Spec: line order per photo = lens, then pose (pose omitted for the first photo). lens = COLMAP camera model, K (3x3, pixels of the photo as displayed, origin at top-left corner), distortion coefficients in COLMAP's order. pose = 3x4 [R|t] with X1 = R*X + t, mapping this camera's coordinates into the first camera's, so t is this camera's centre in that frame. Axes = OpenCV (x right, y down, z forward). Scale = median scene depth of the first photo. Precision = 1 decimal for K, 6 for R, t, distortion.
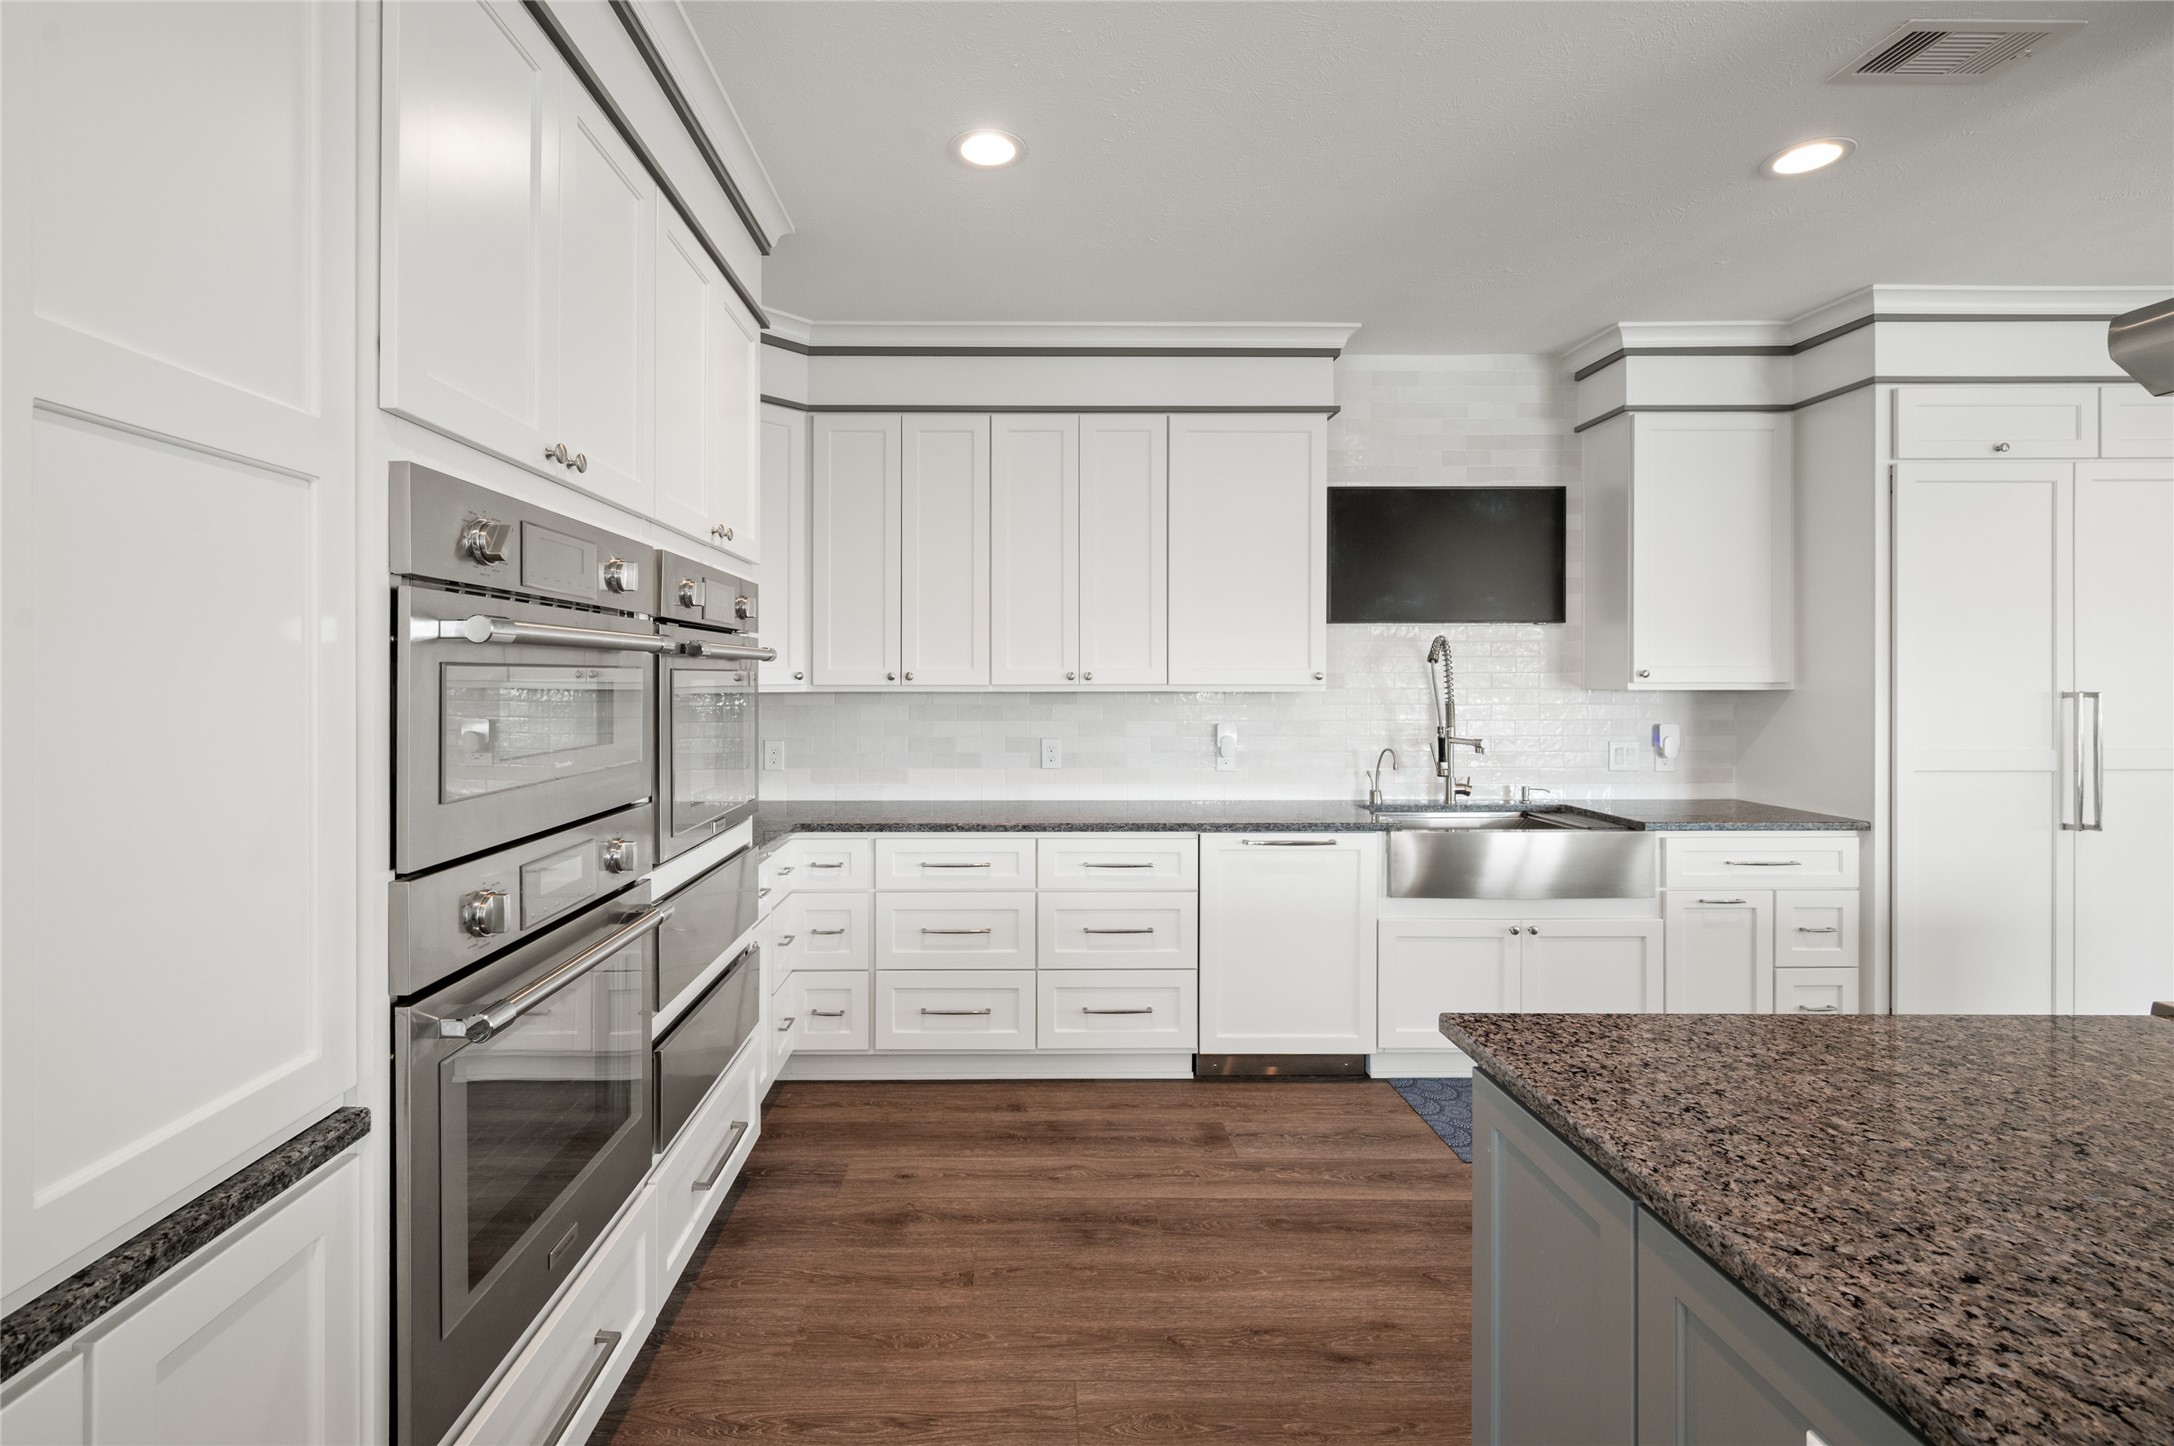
lens RADIAL K [[975.4, 0, 1006.3], [0, 975.4, 675.1], [0, 0, 1]] dist [-0.000973, 0.000805]
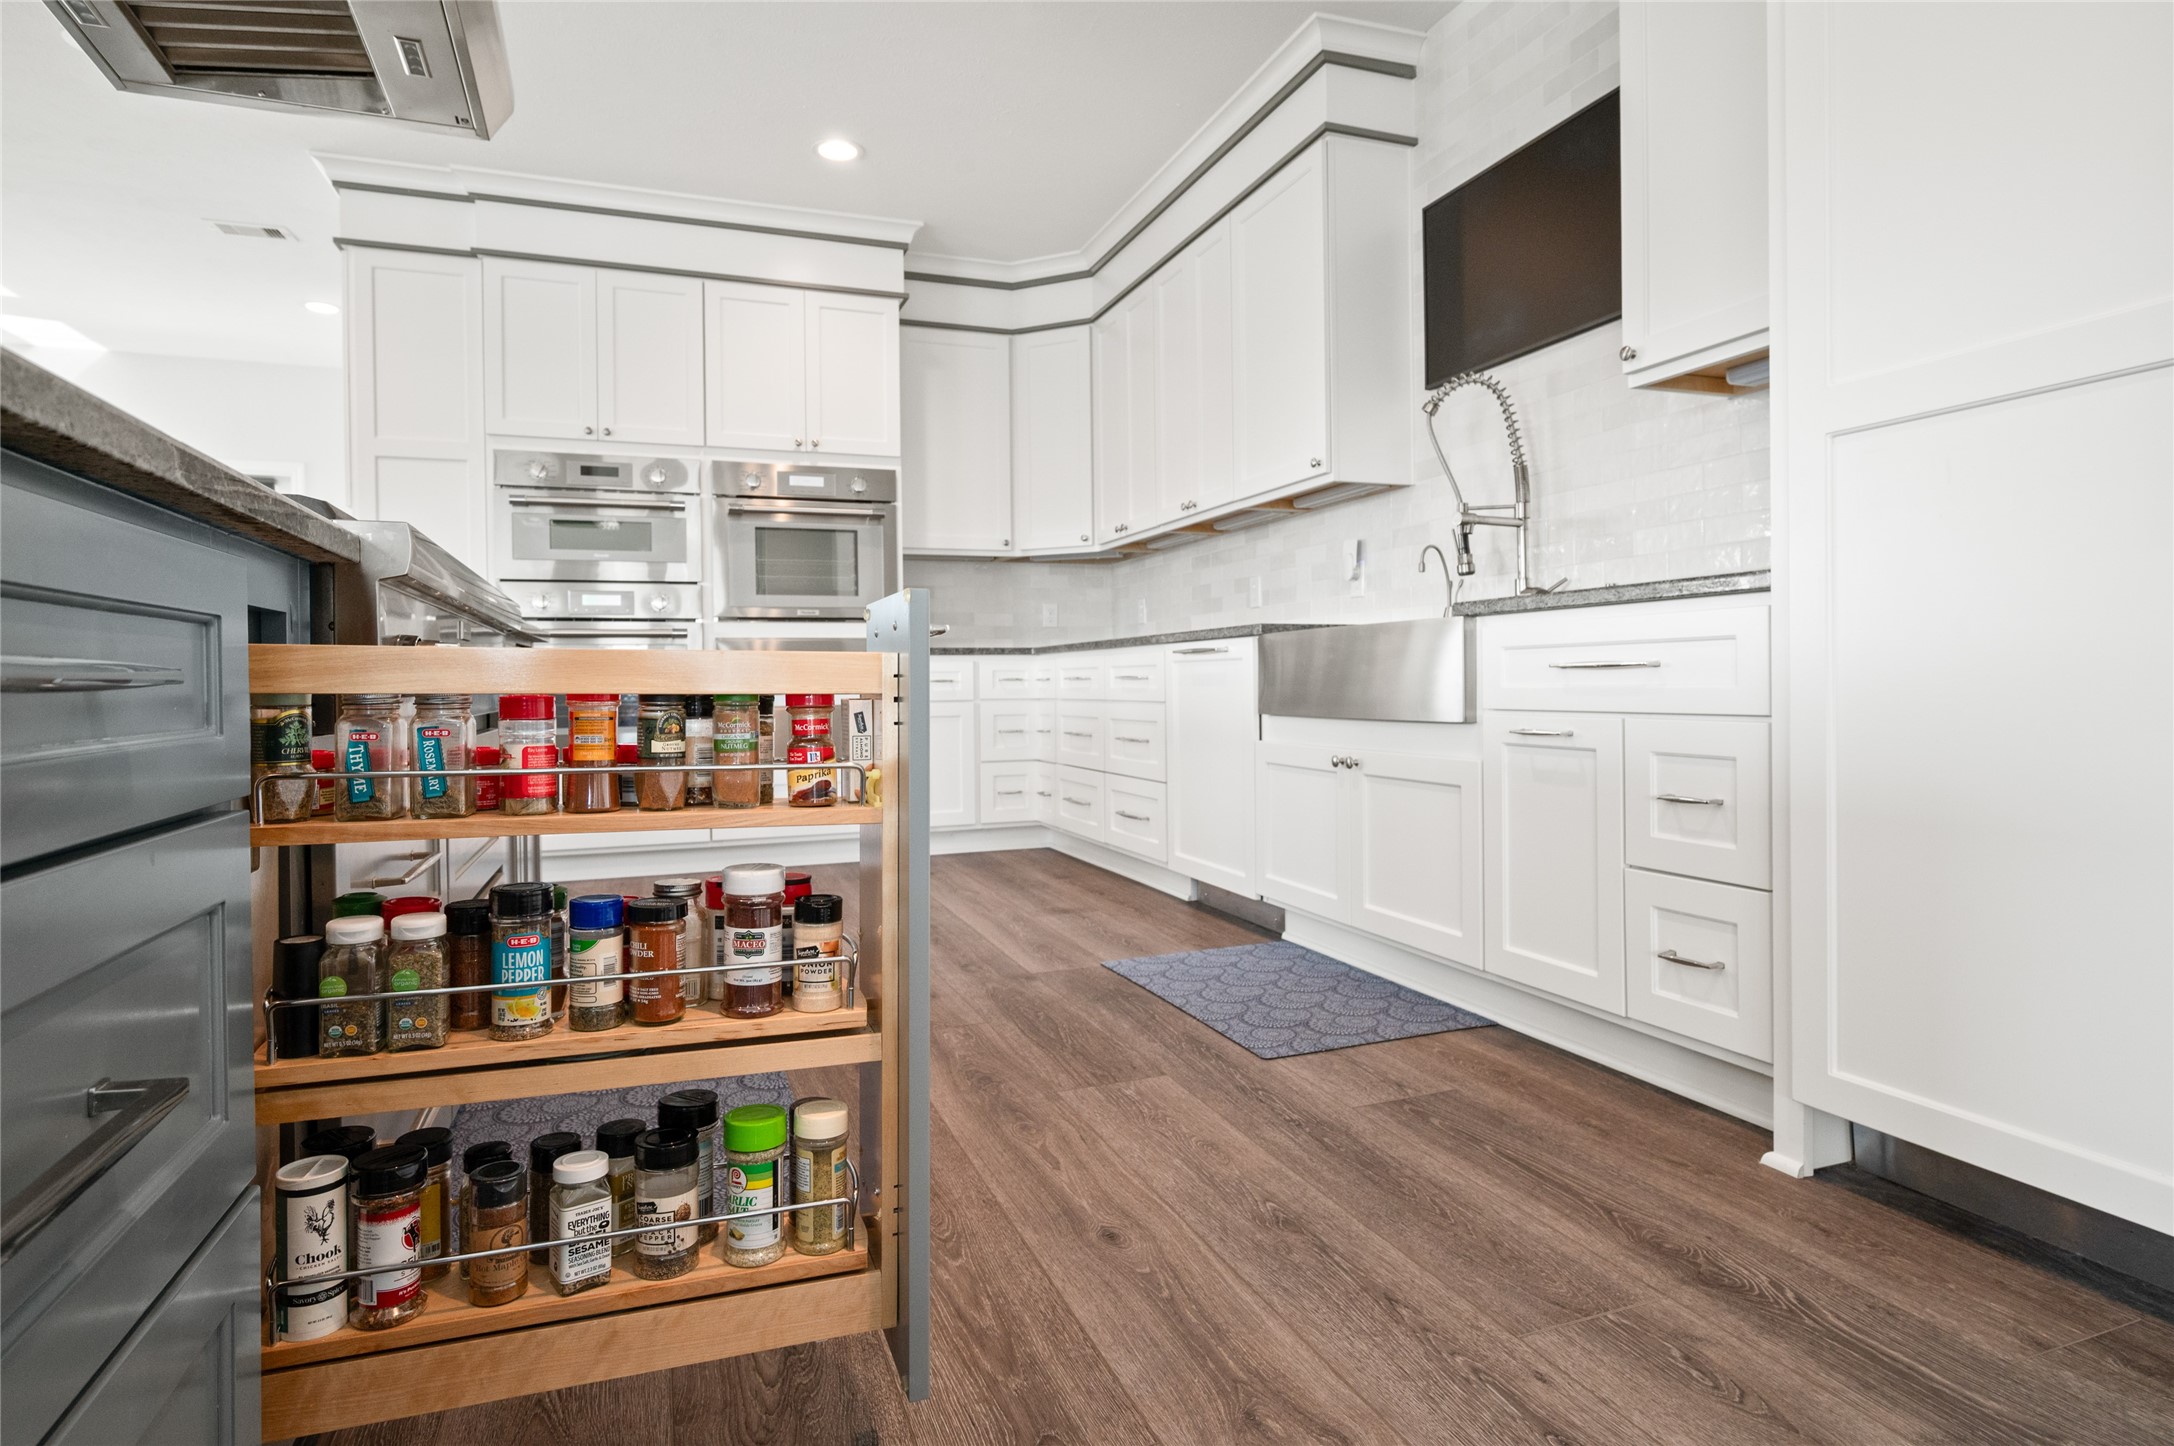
lens RADIAL K [[1146.3, 0, 1084.0], [0, 1146.3, 684.3], [0, 0, 1]] dist [-0.000285, -0.000189]
pose [[0.356212, -0.001370, -0.934404, 1.225409], [0.010659, 0.999940, 0.002598, 0.195241], [0.934344, -0.010885, 0.356206, 0.504638]]
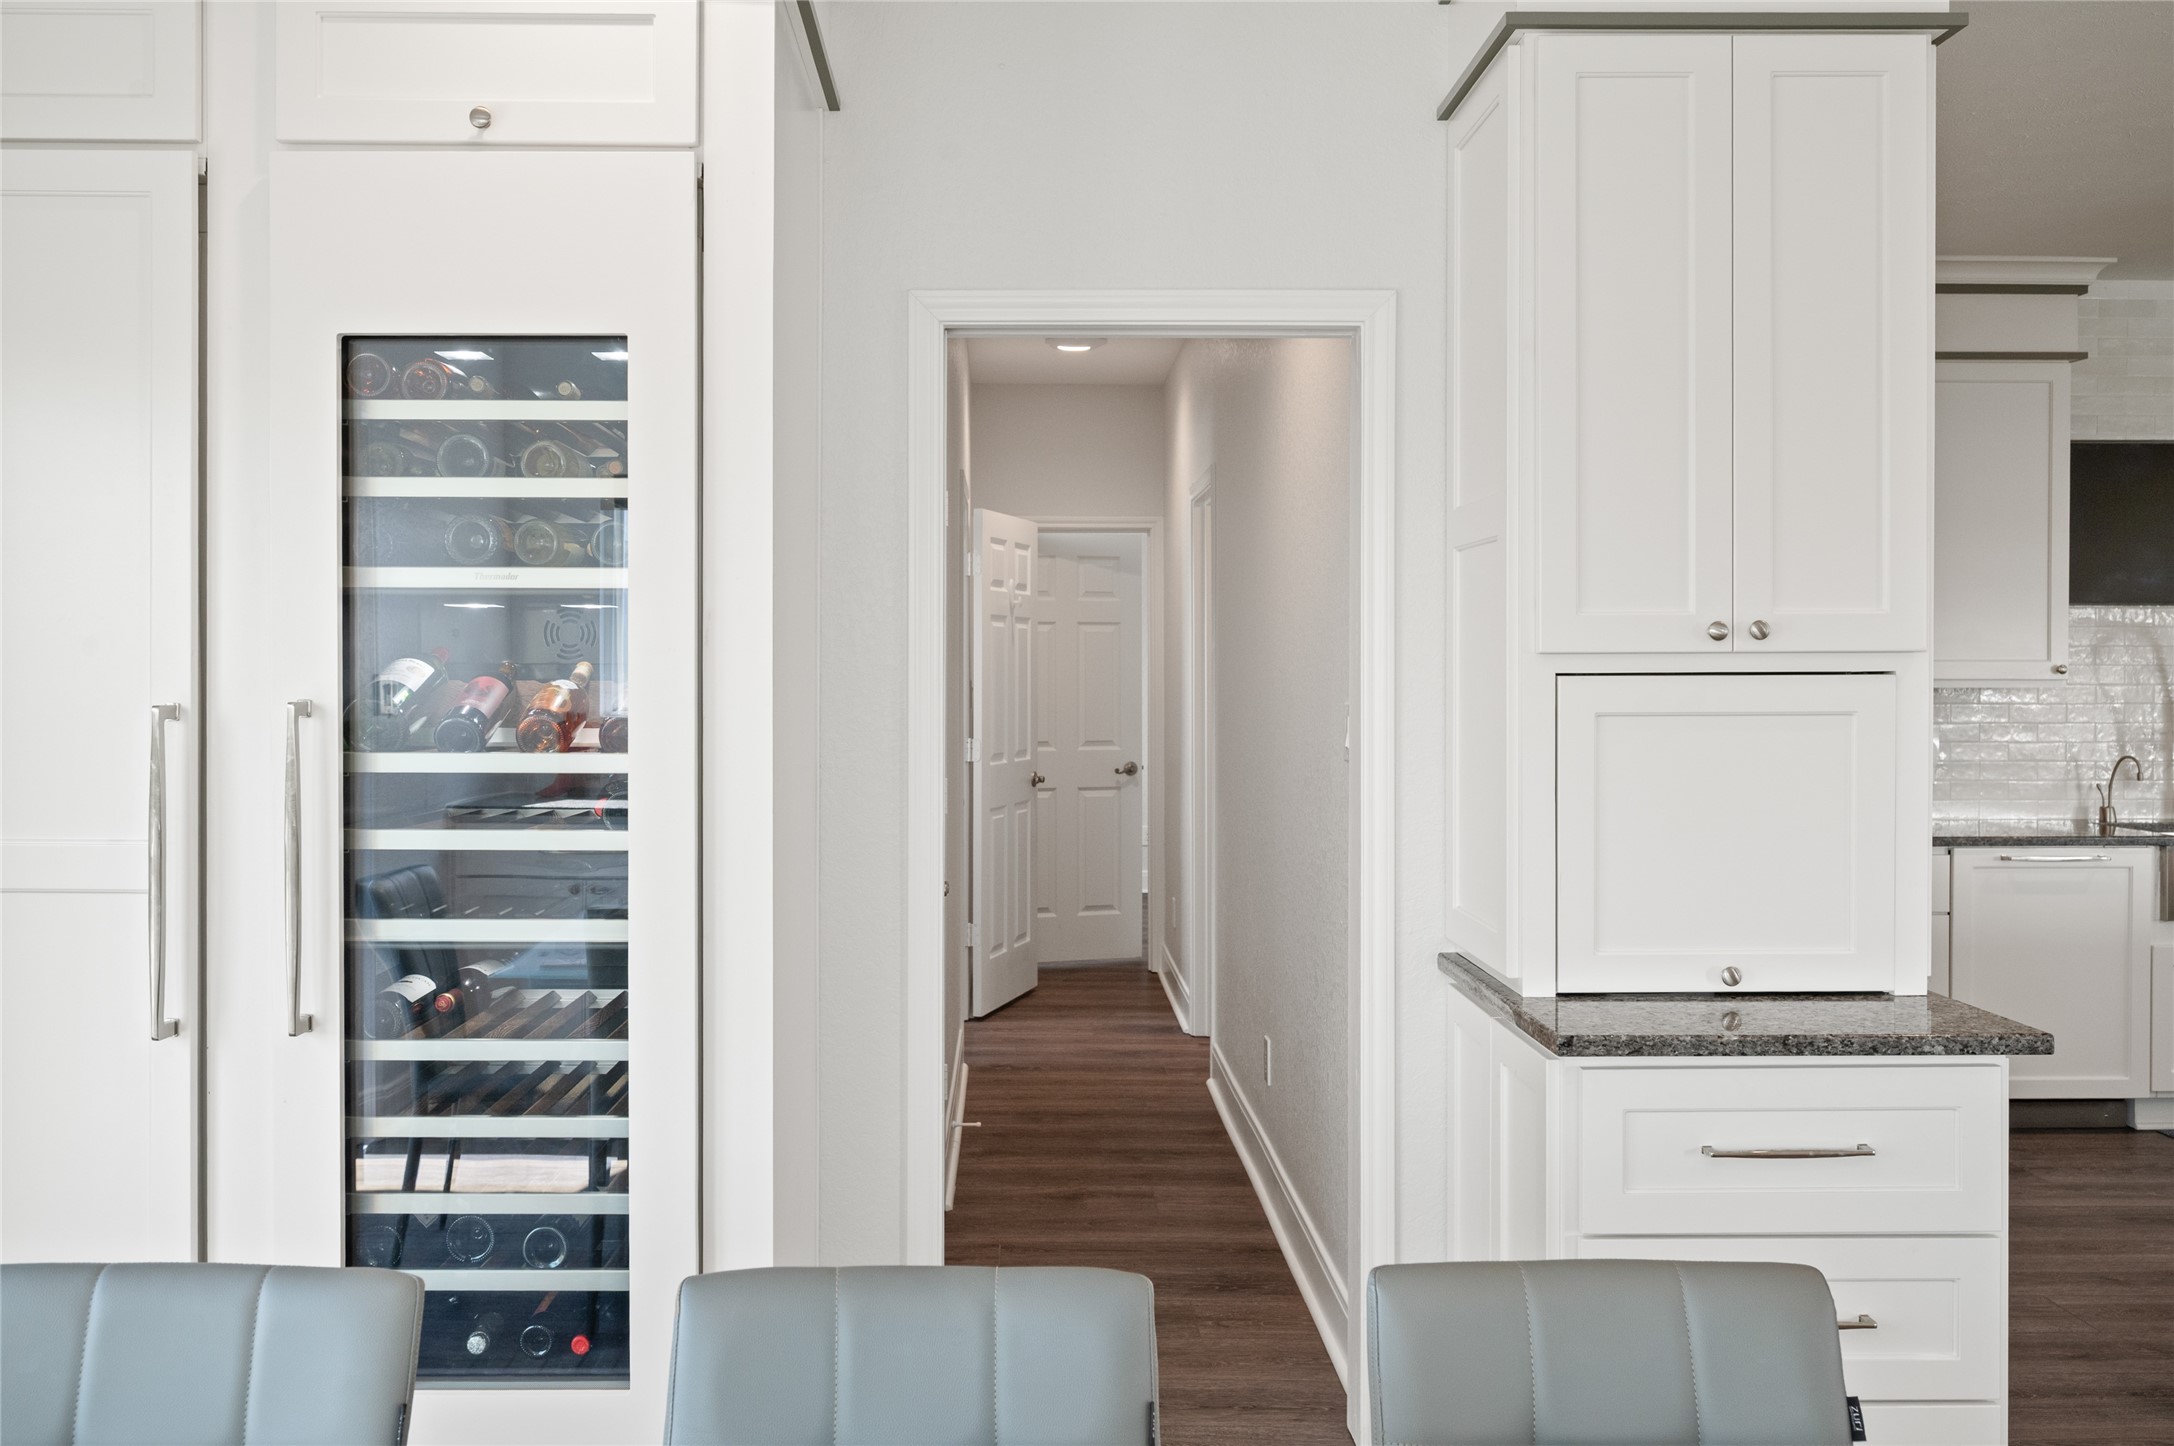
lens RADIAL K [[1913.2, 0, 1016.7], [0, 1913.2, 698.5], [0, 0, 1]] dist [0.001661, 0.017303]
pose [[0.999174, -0.008873, 0.039668, -0.689967], [0.008477, 0.999913, 0.010126, 0.001757], [-0.039754, -0.009782, 0.999162, -0.668436]]
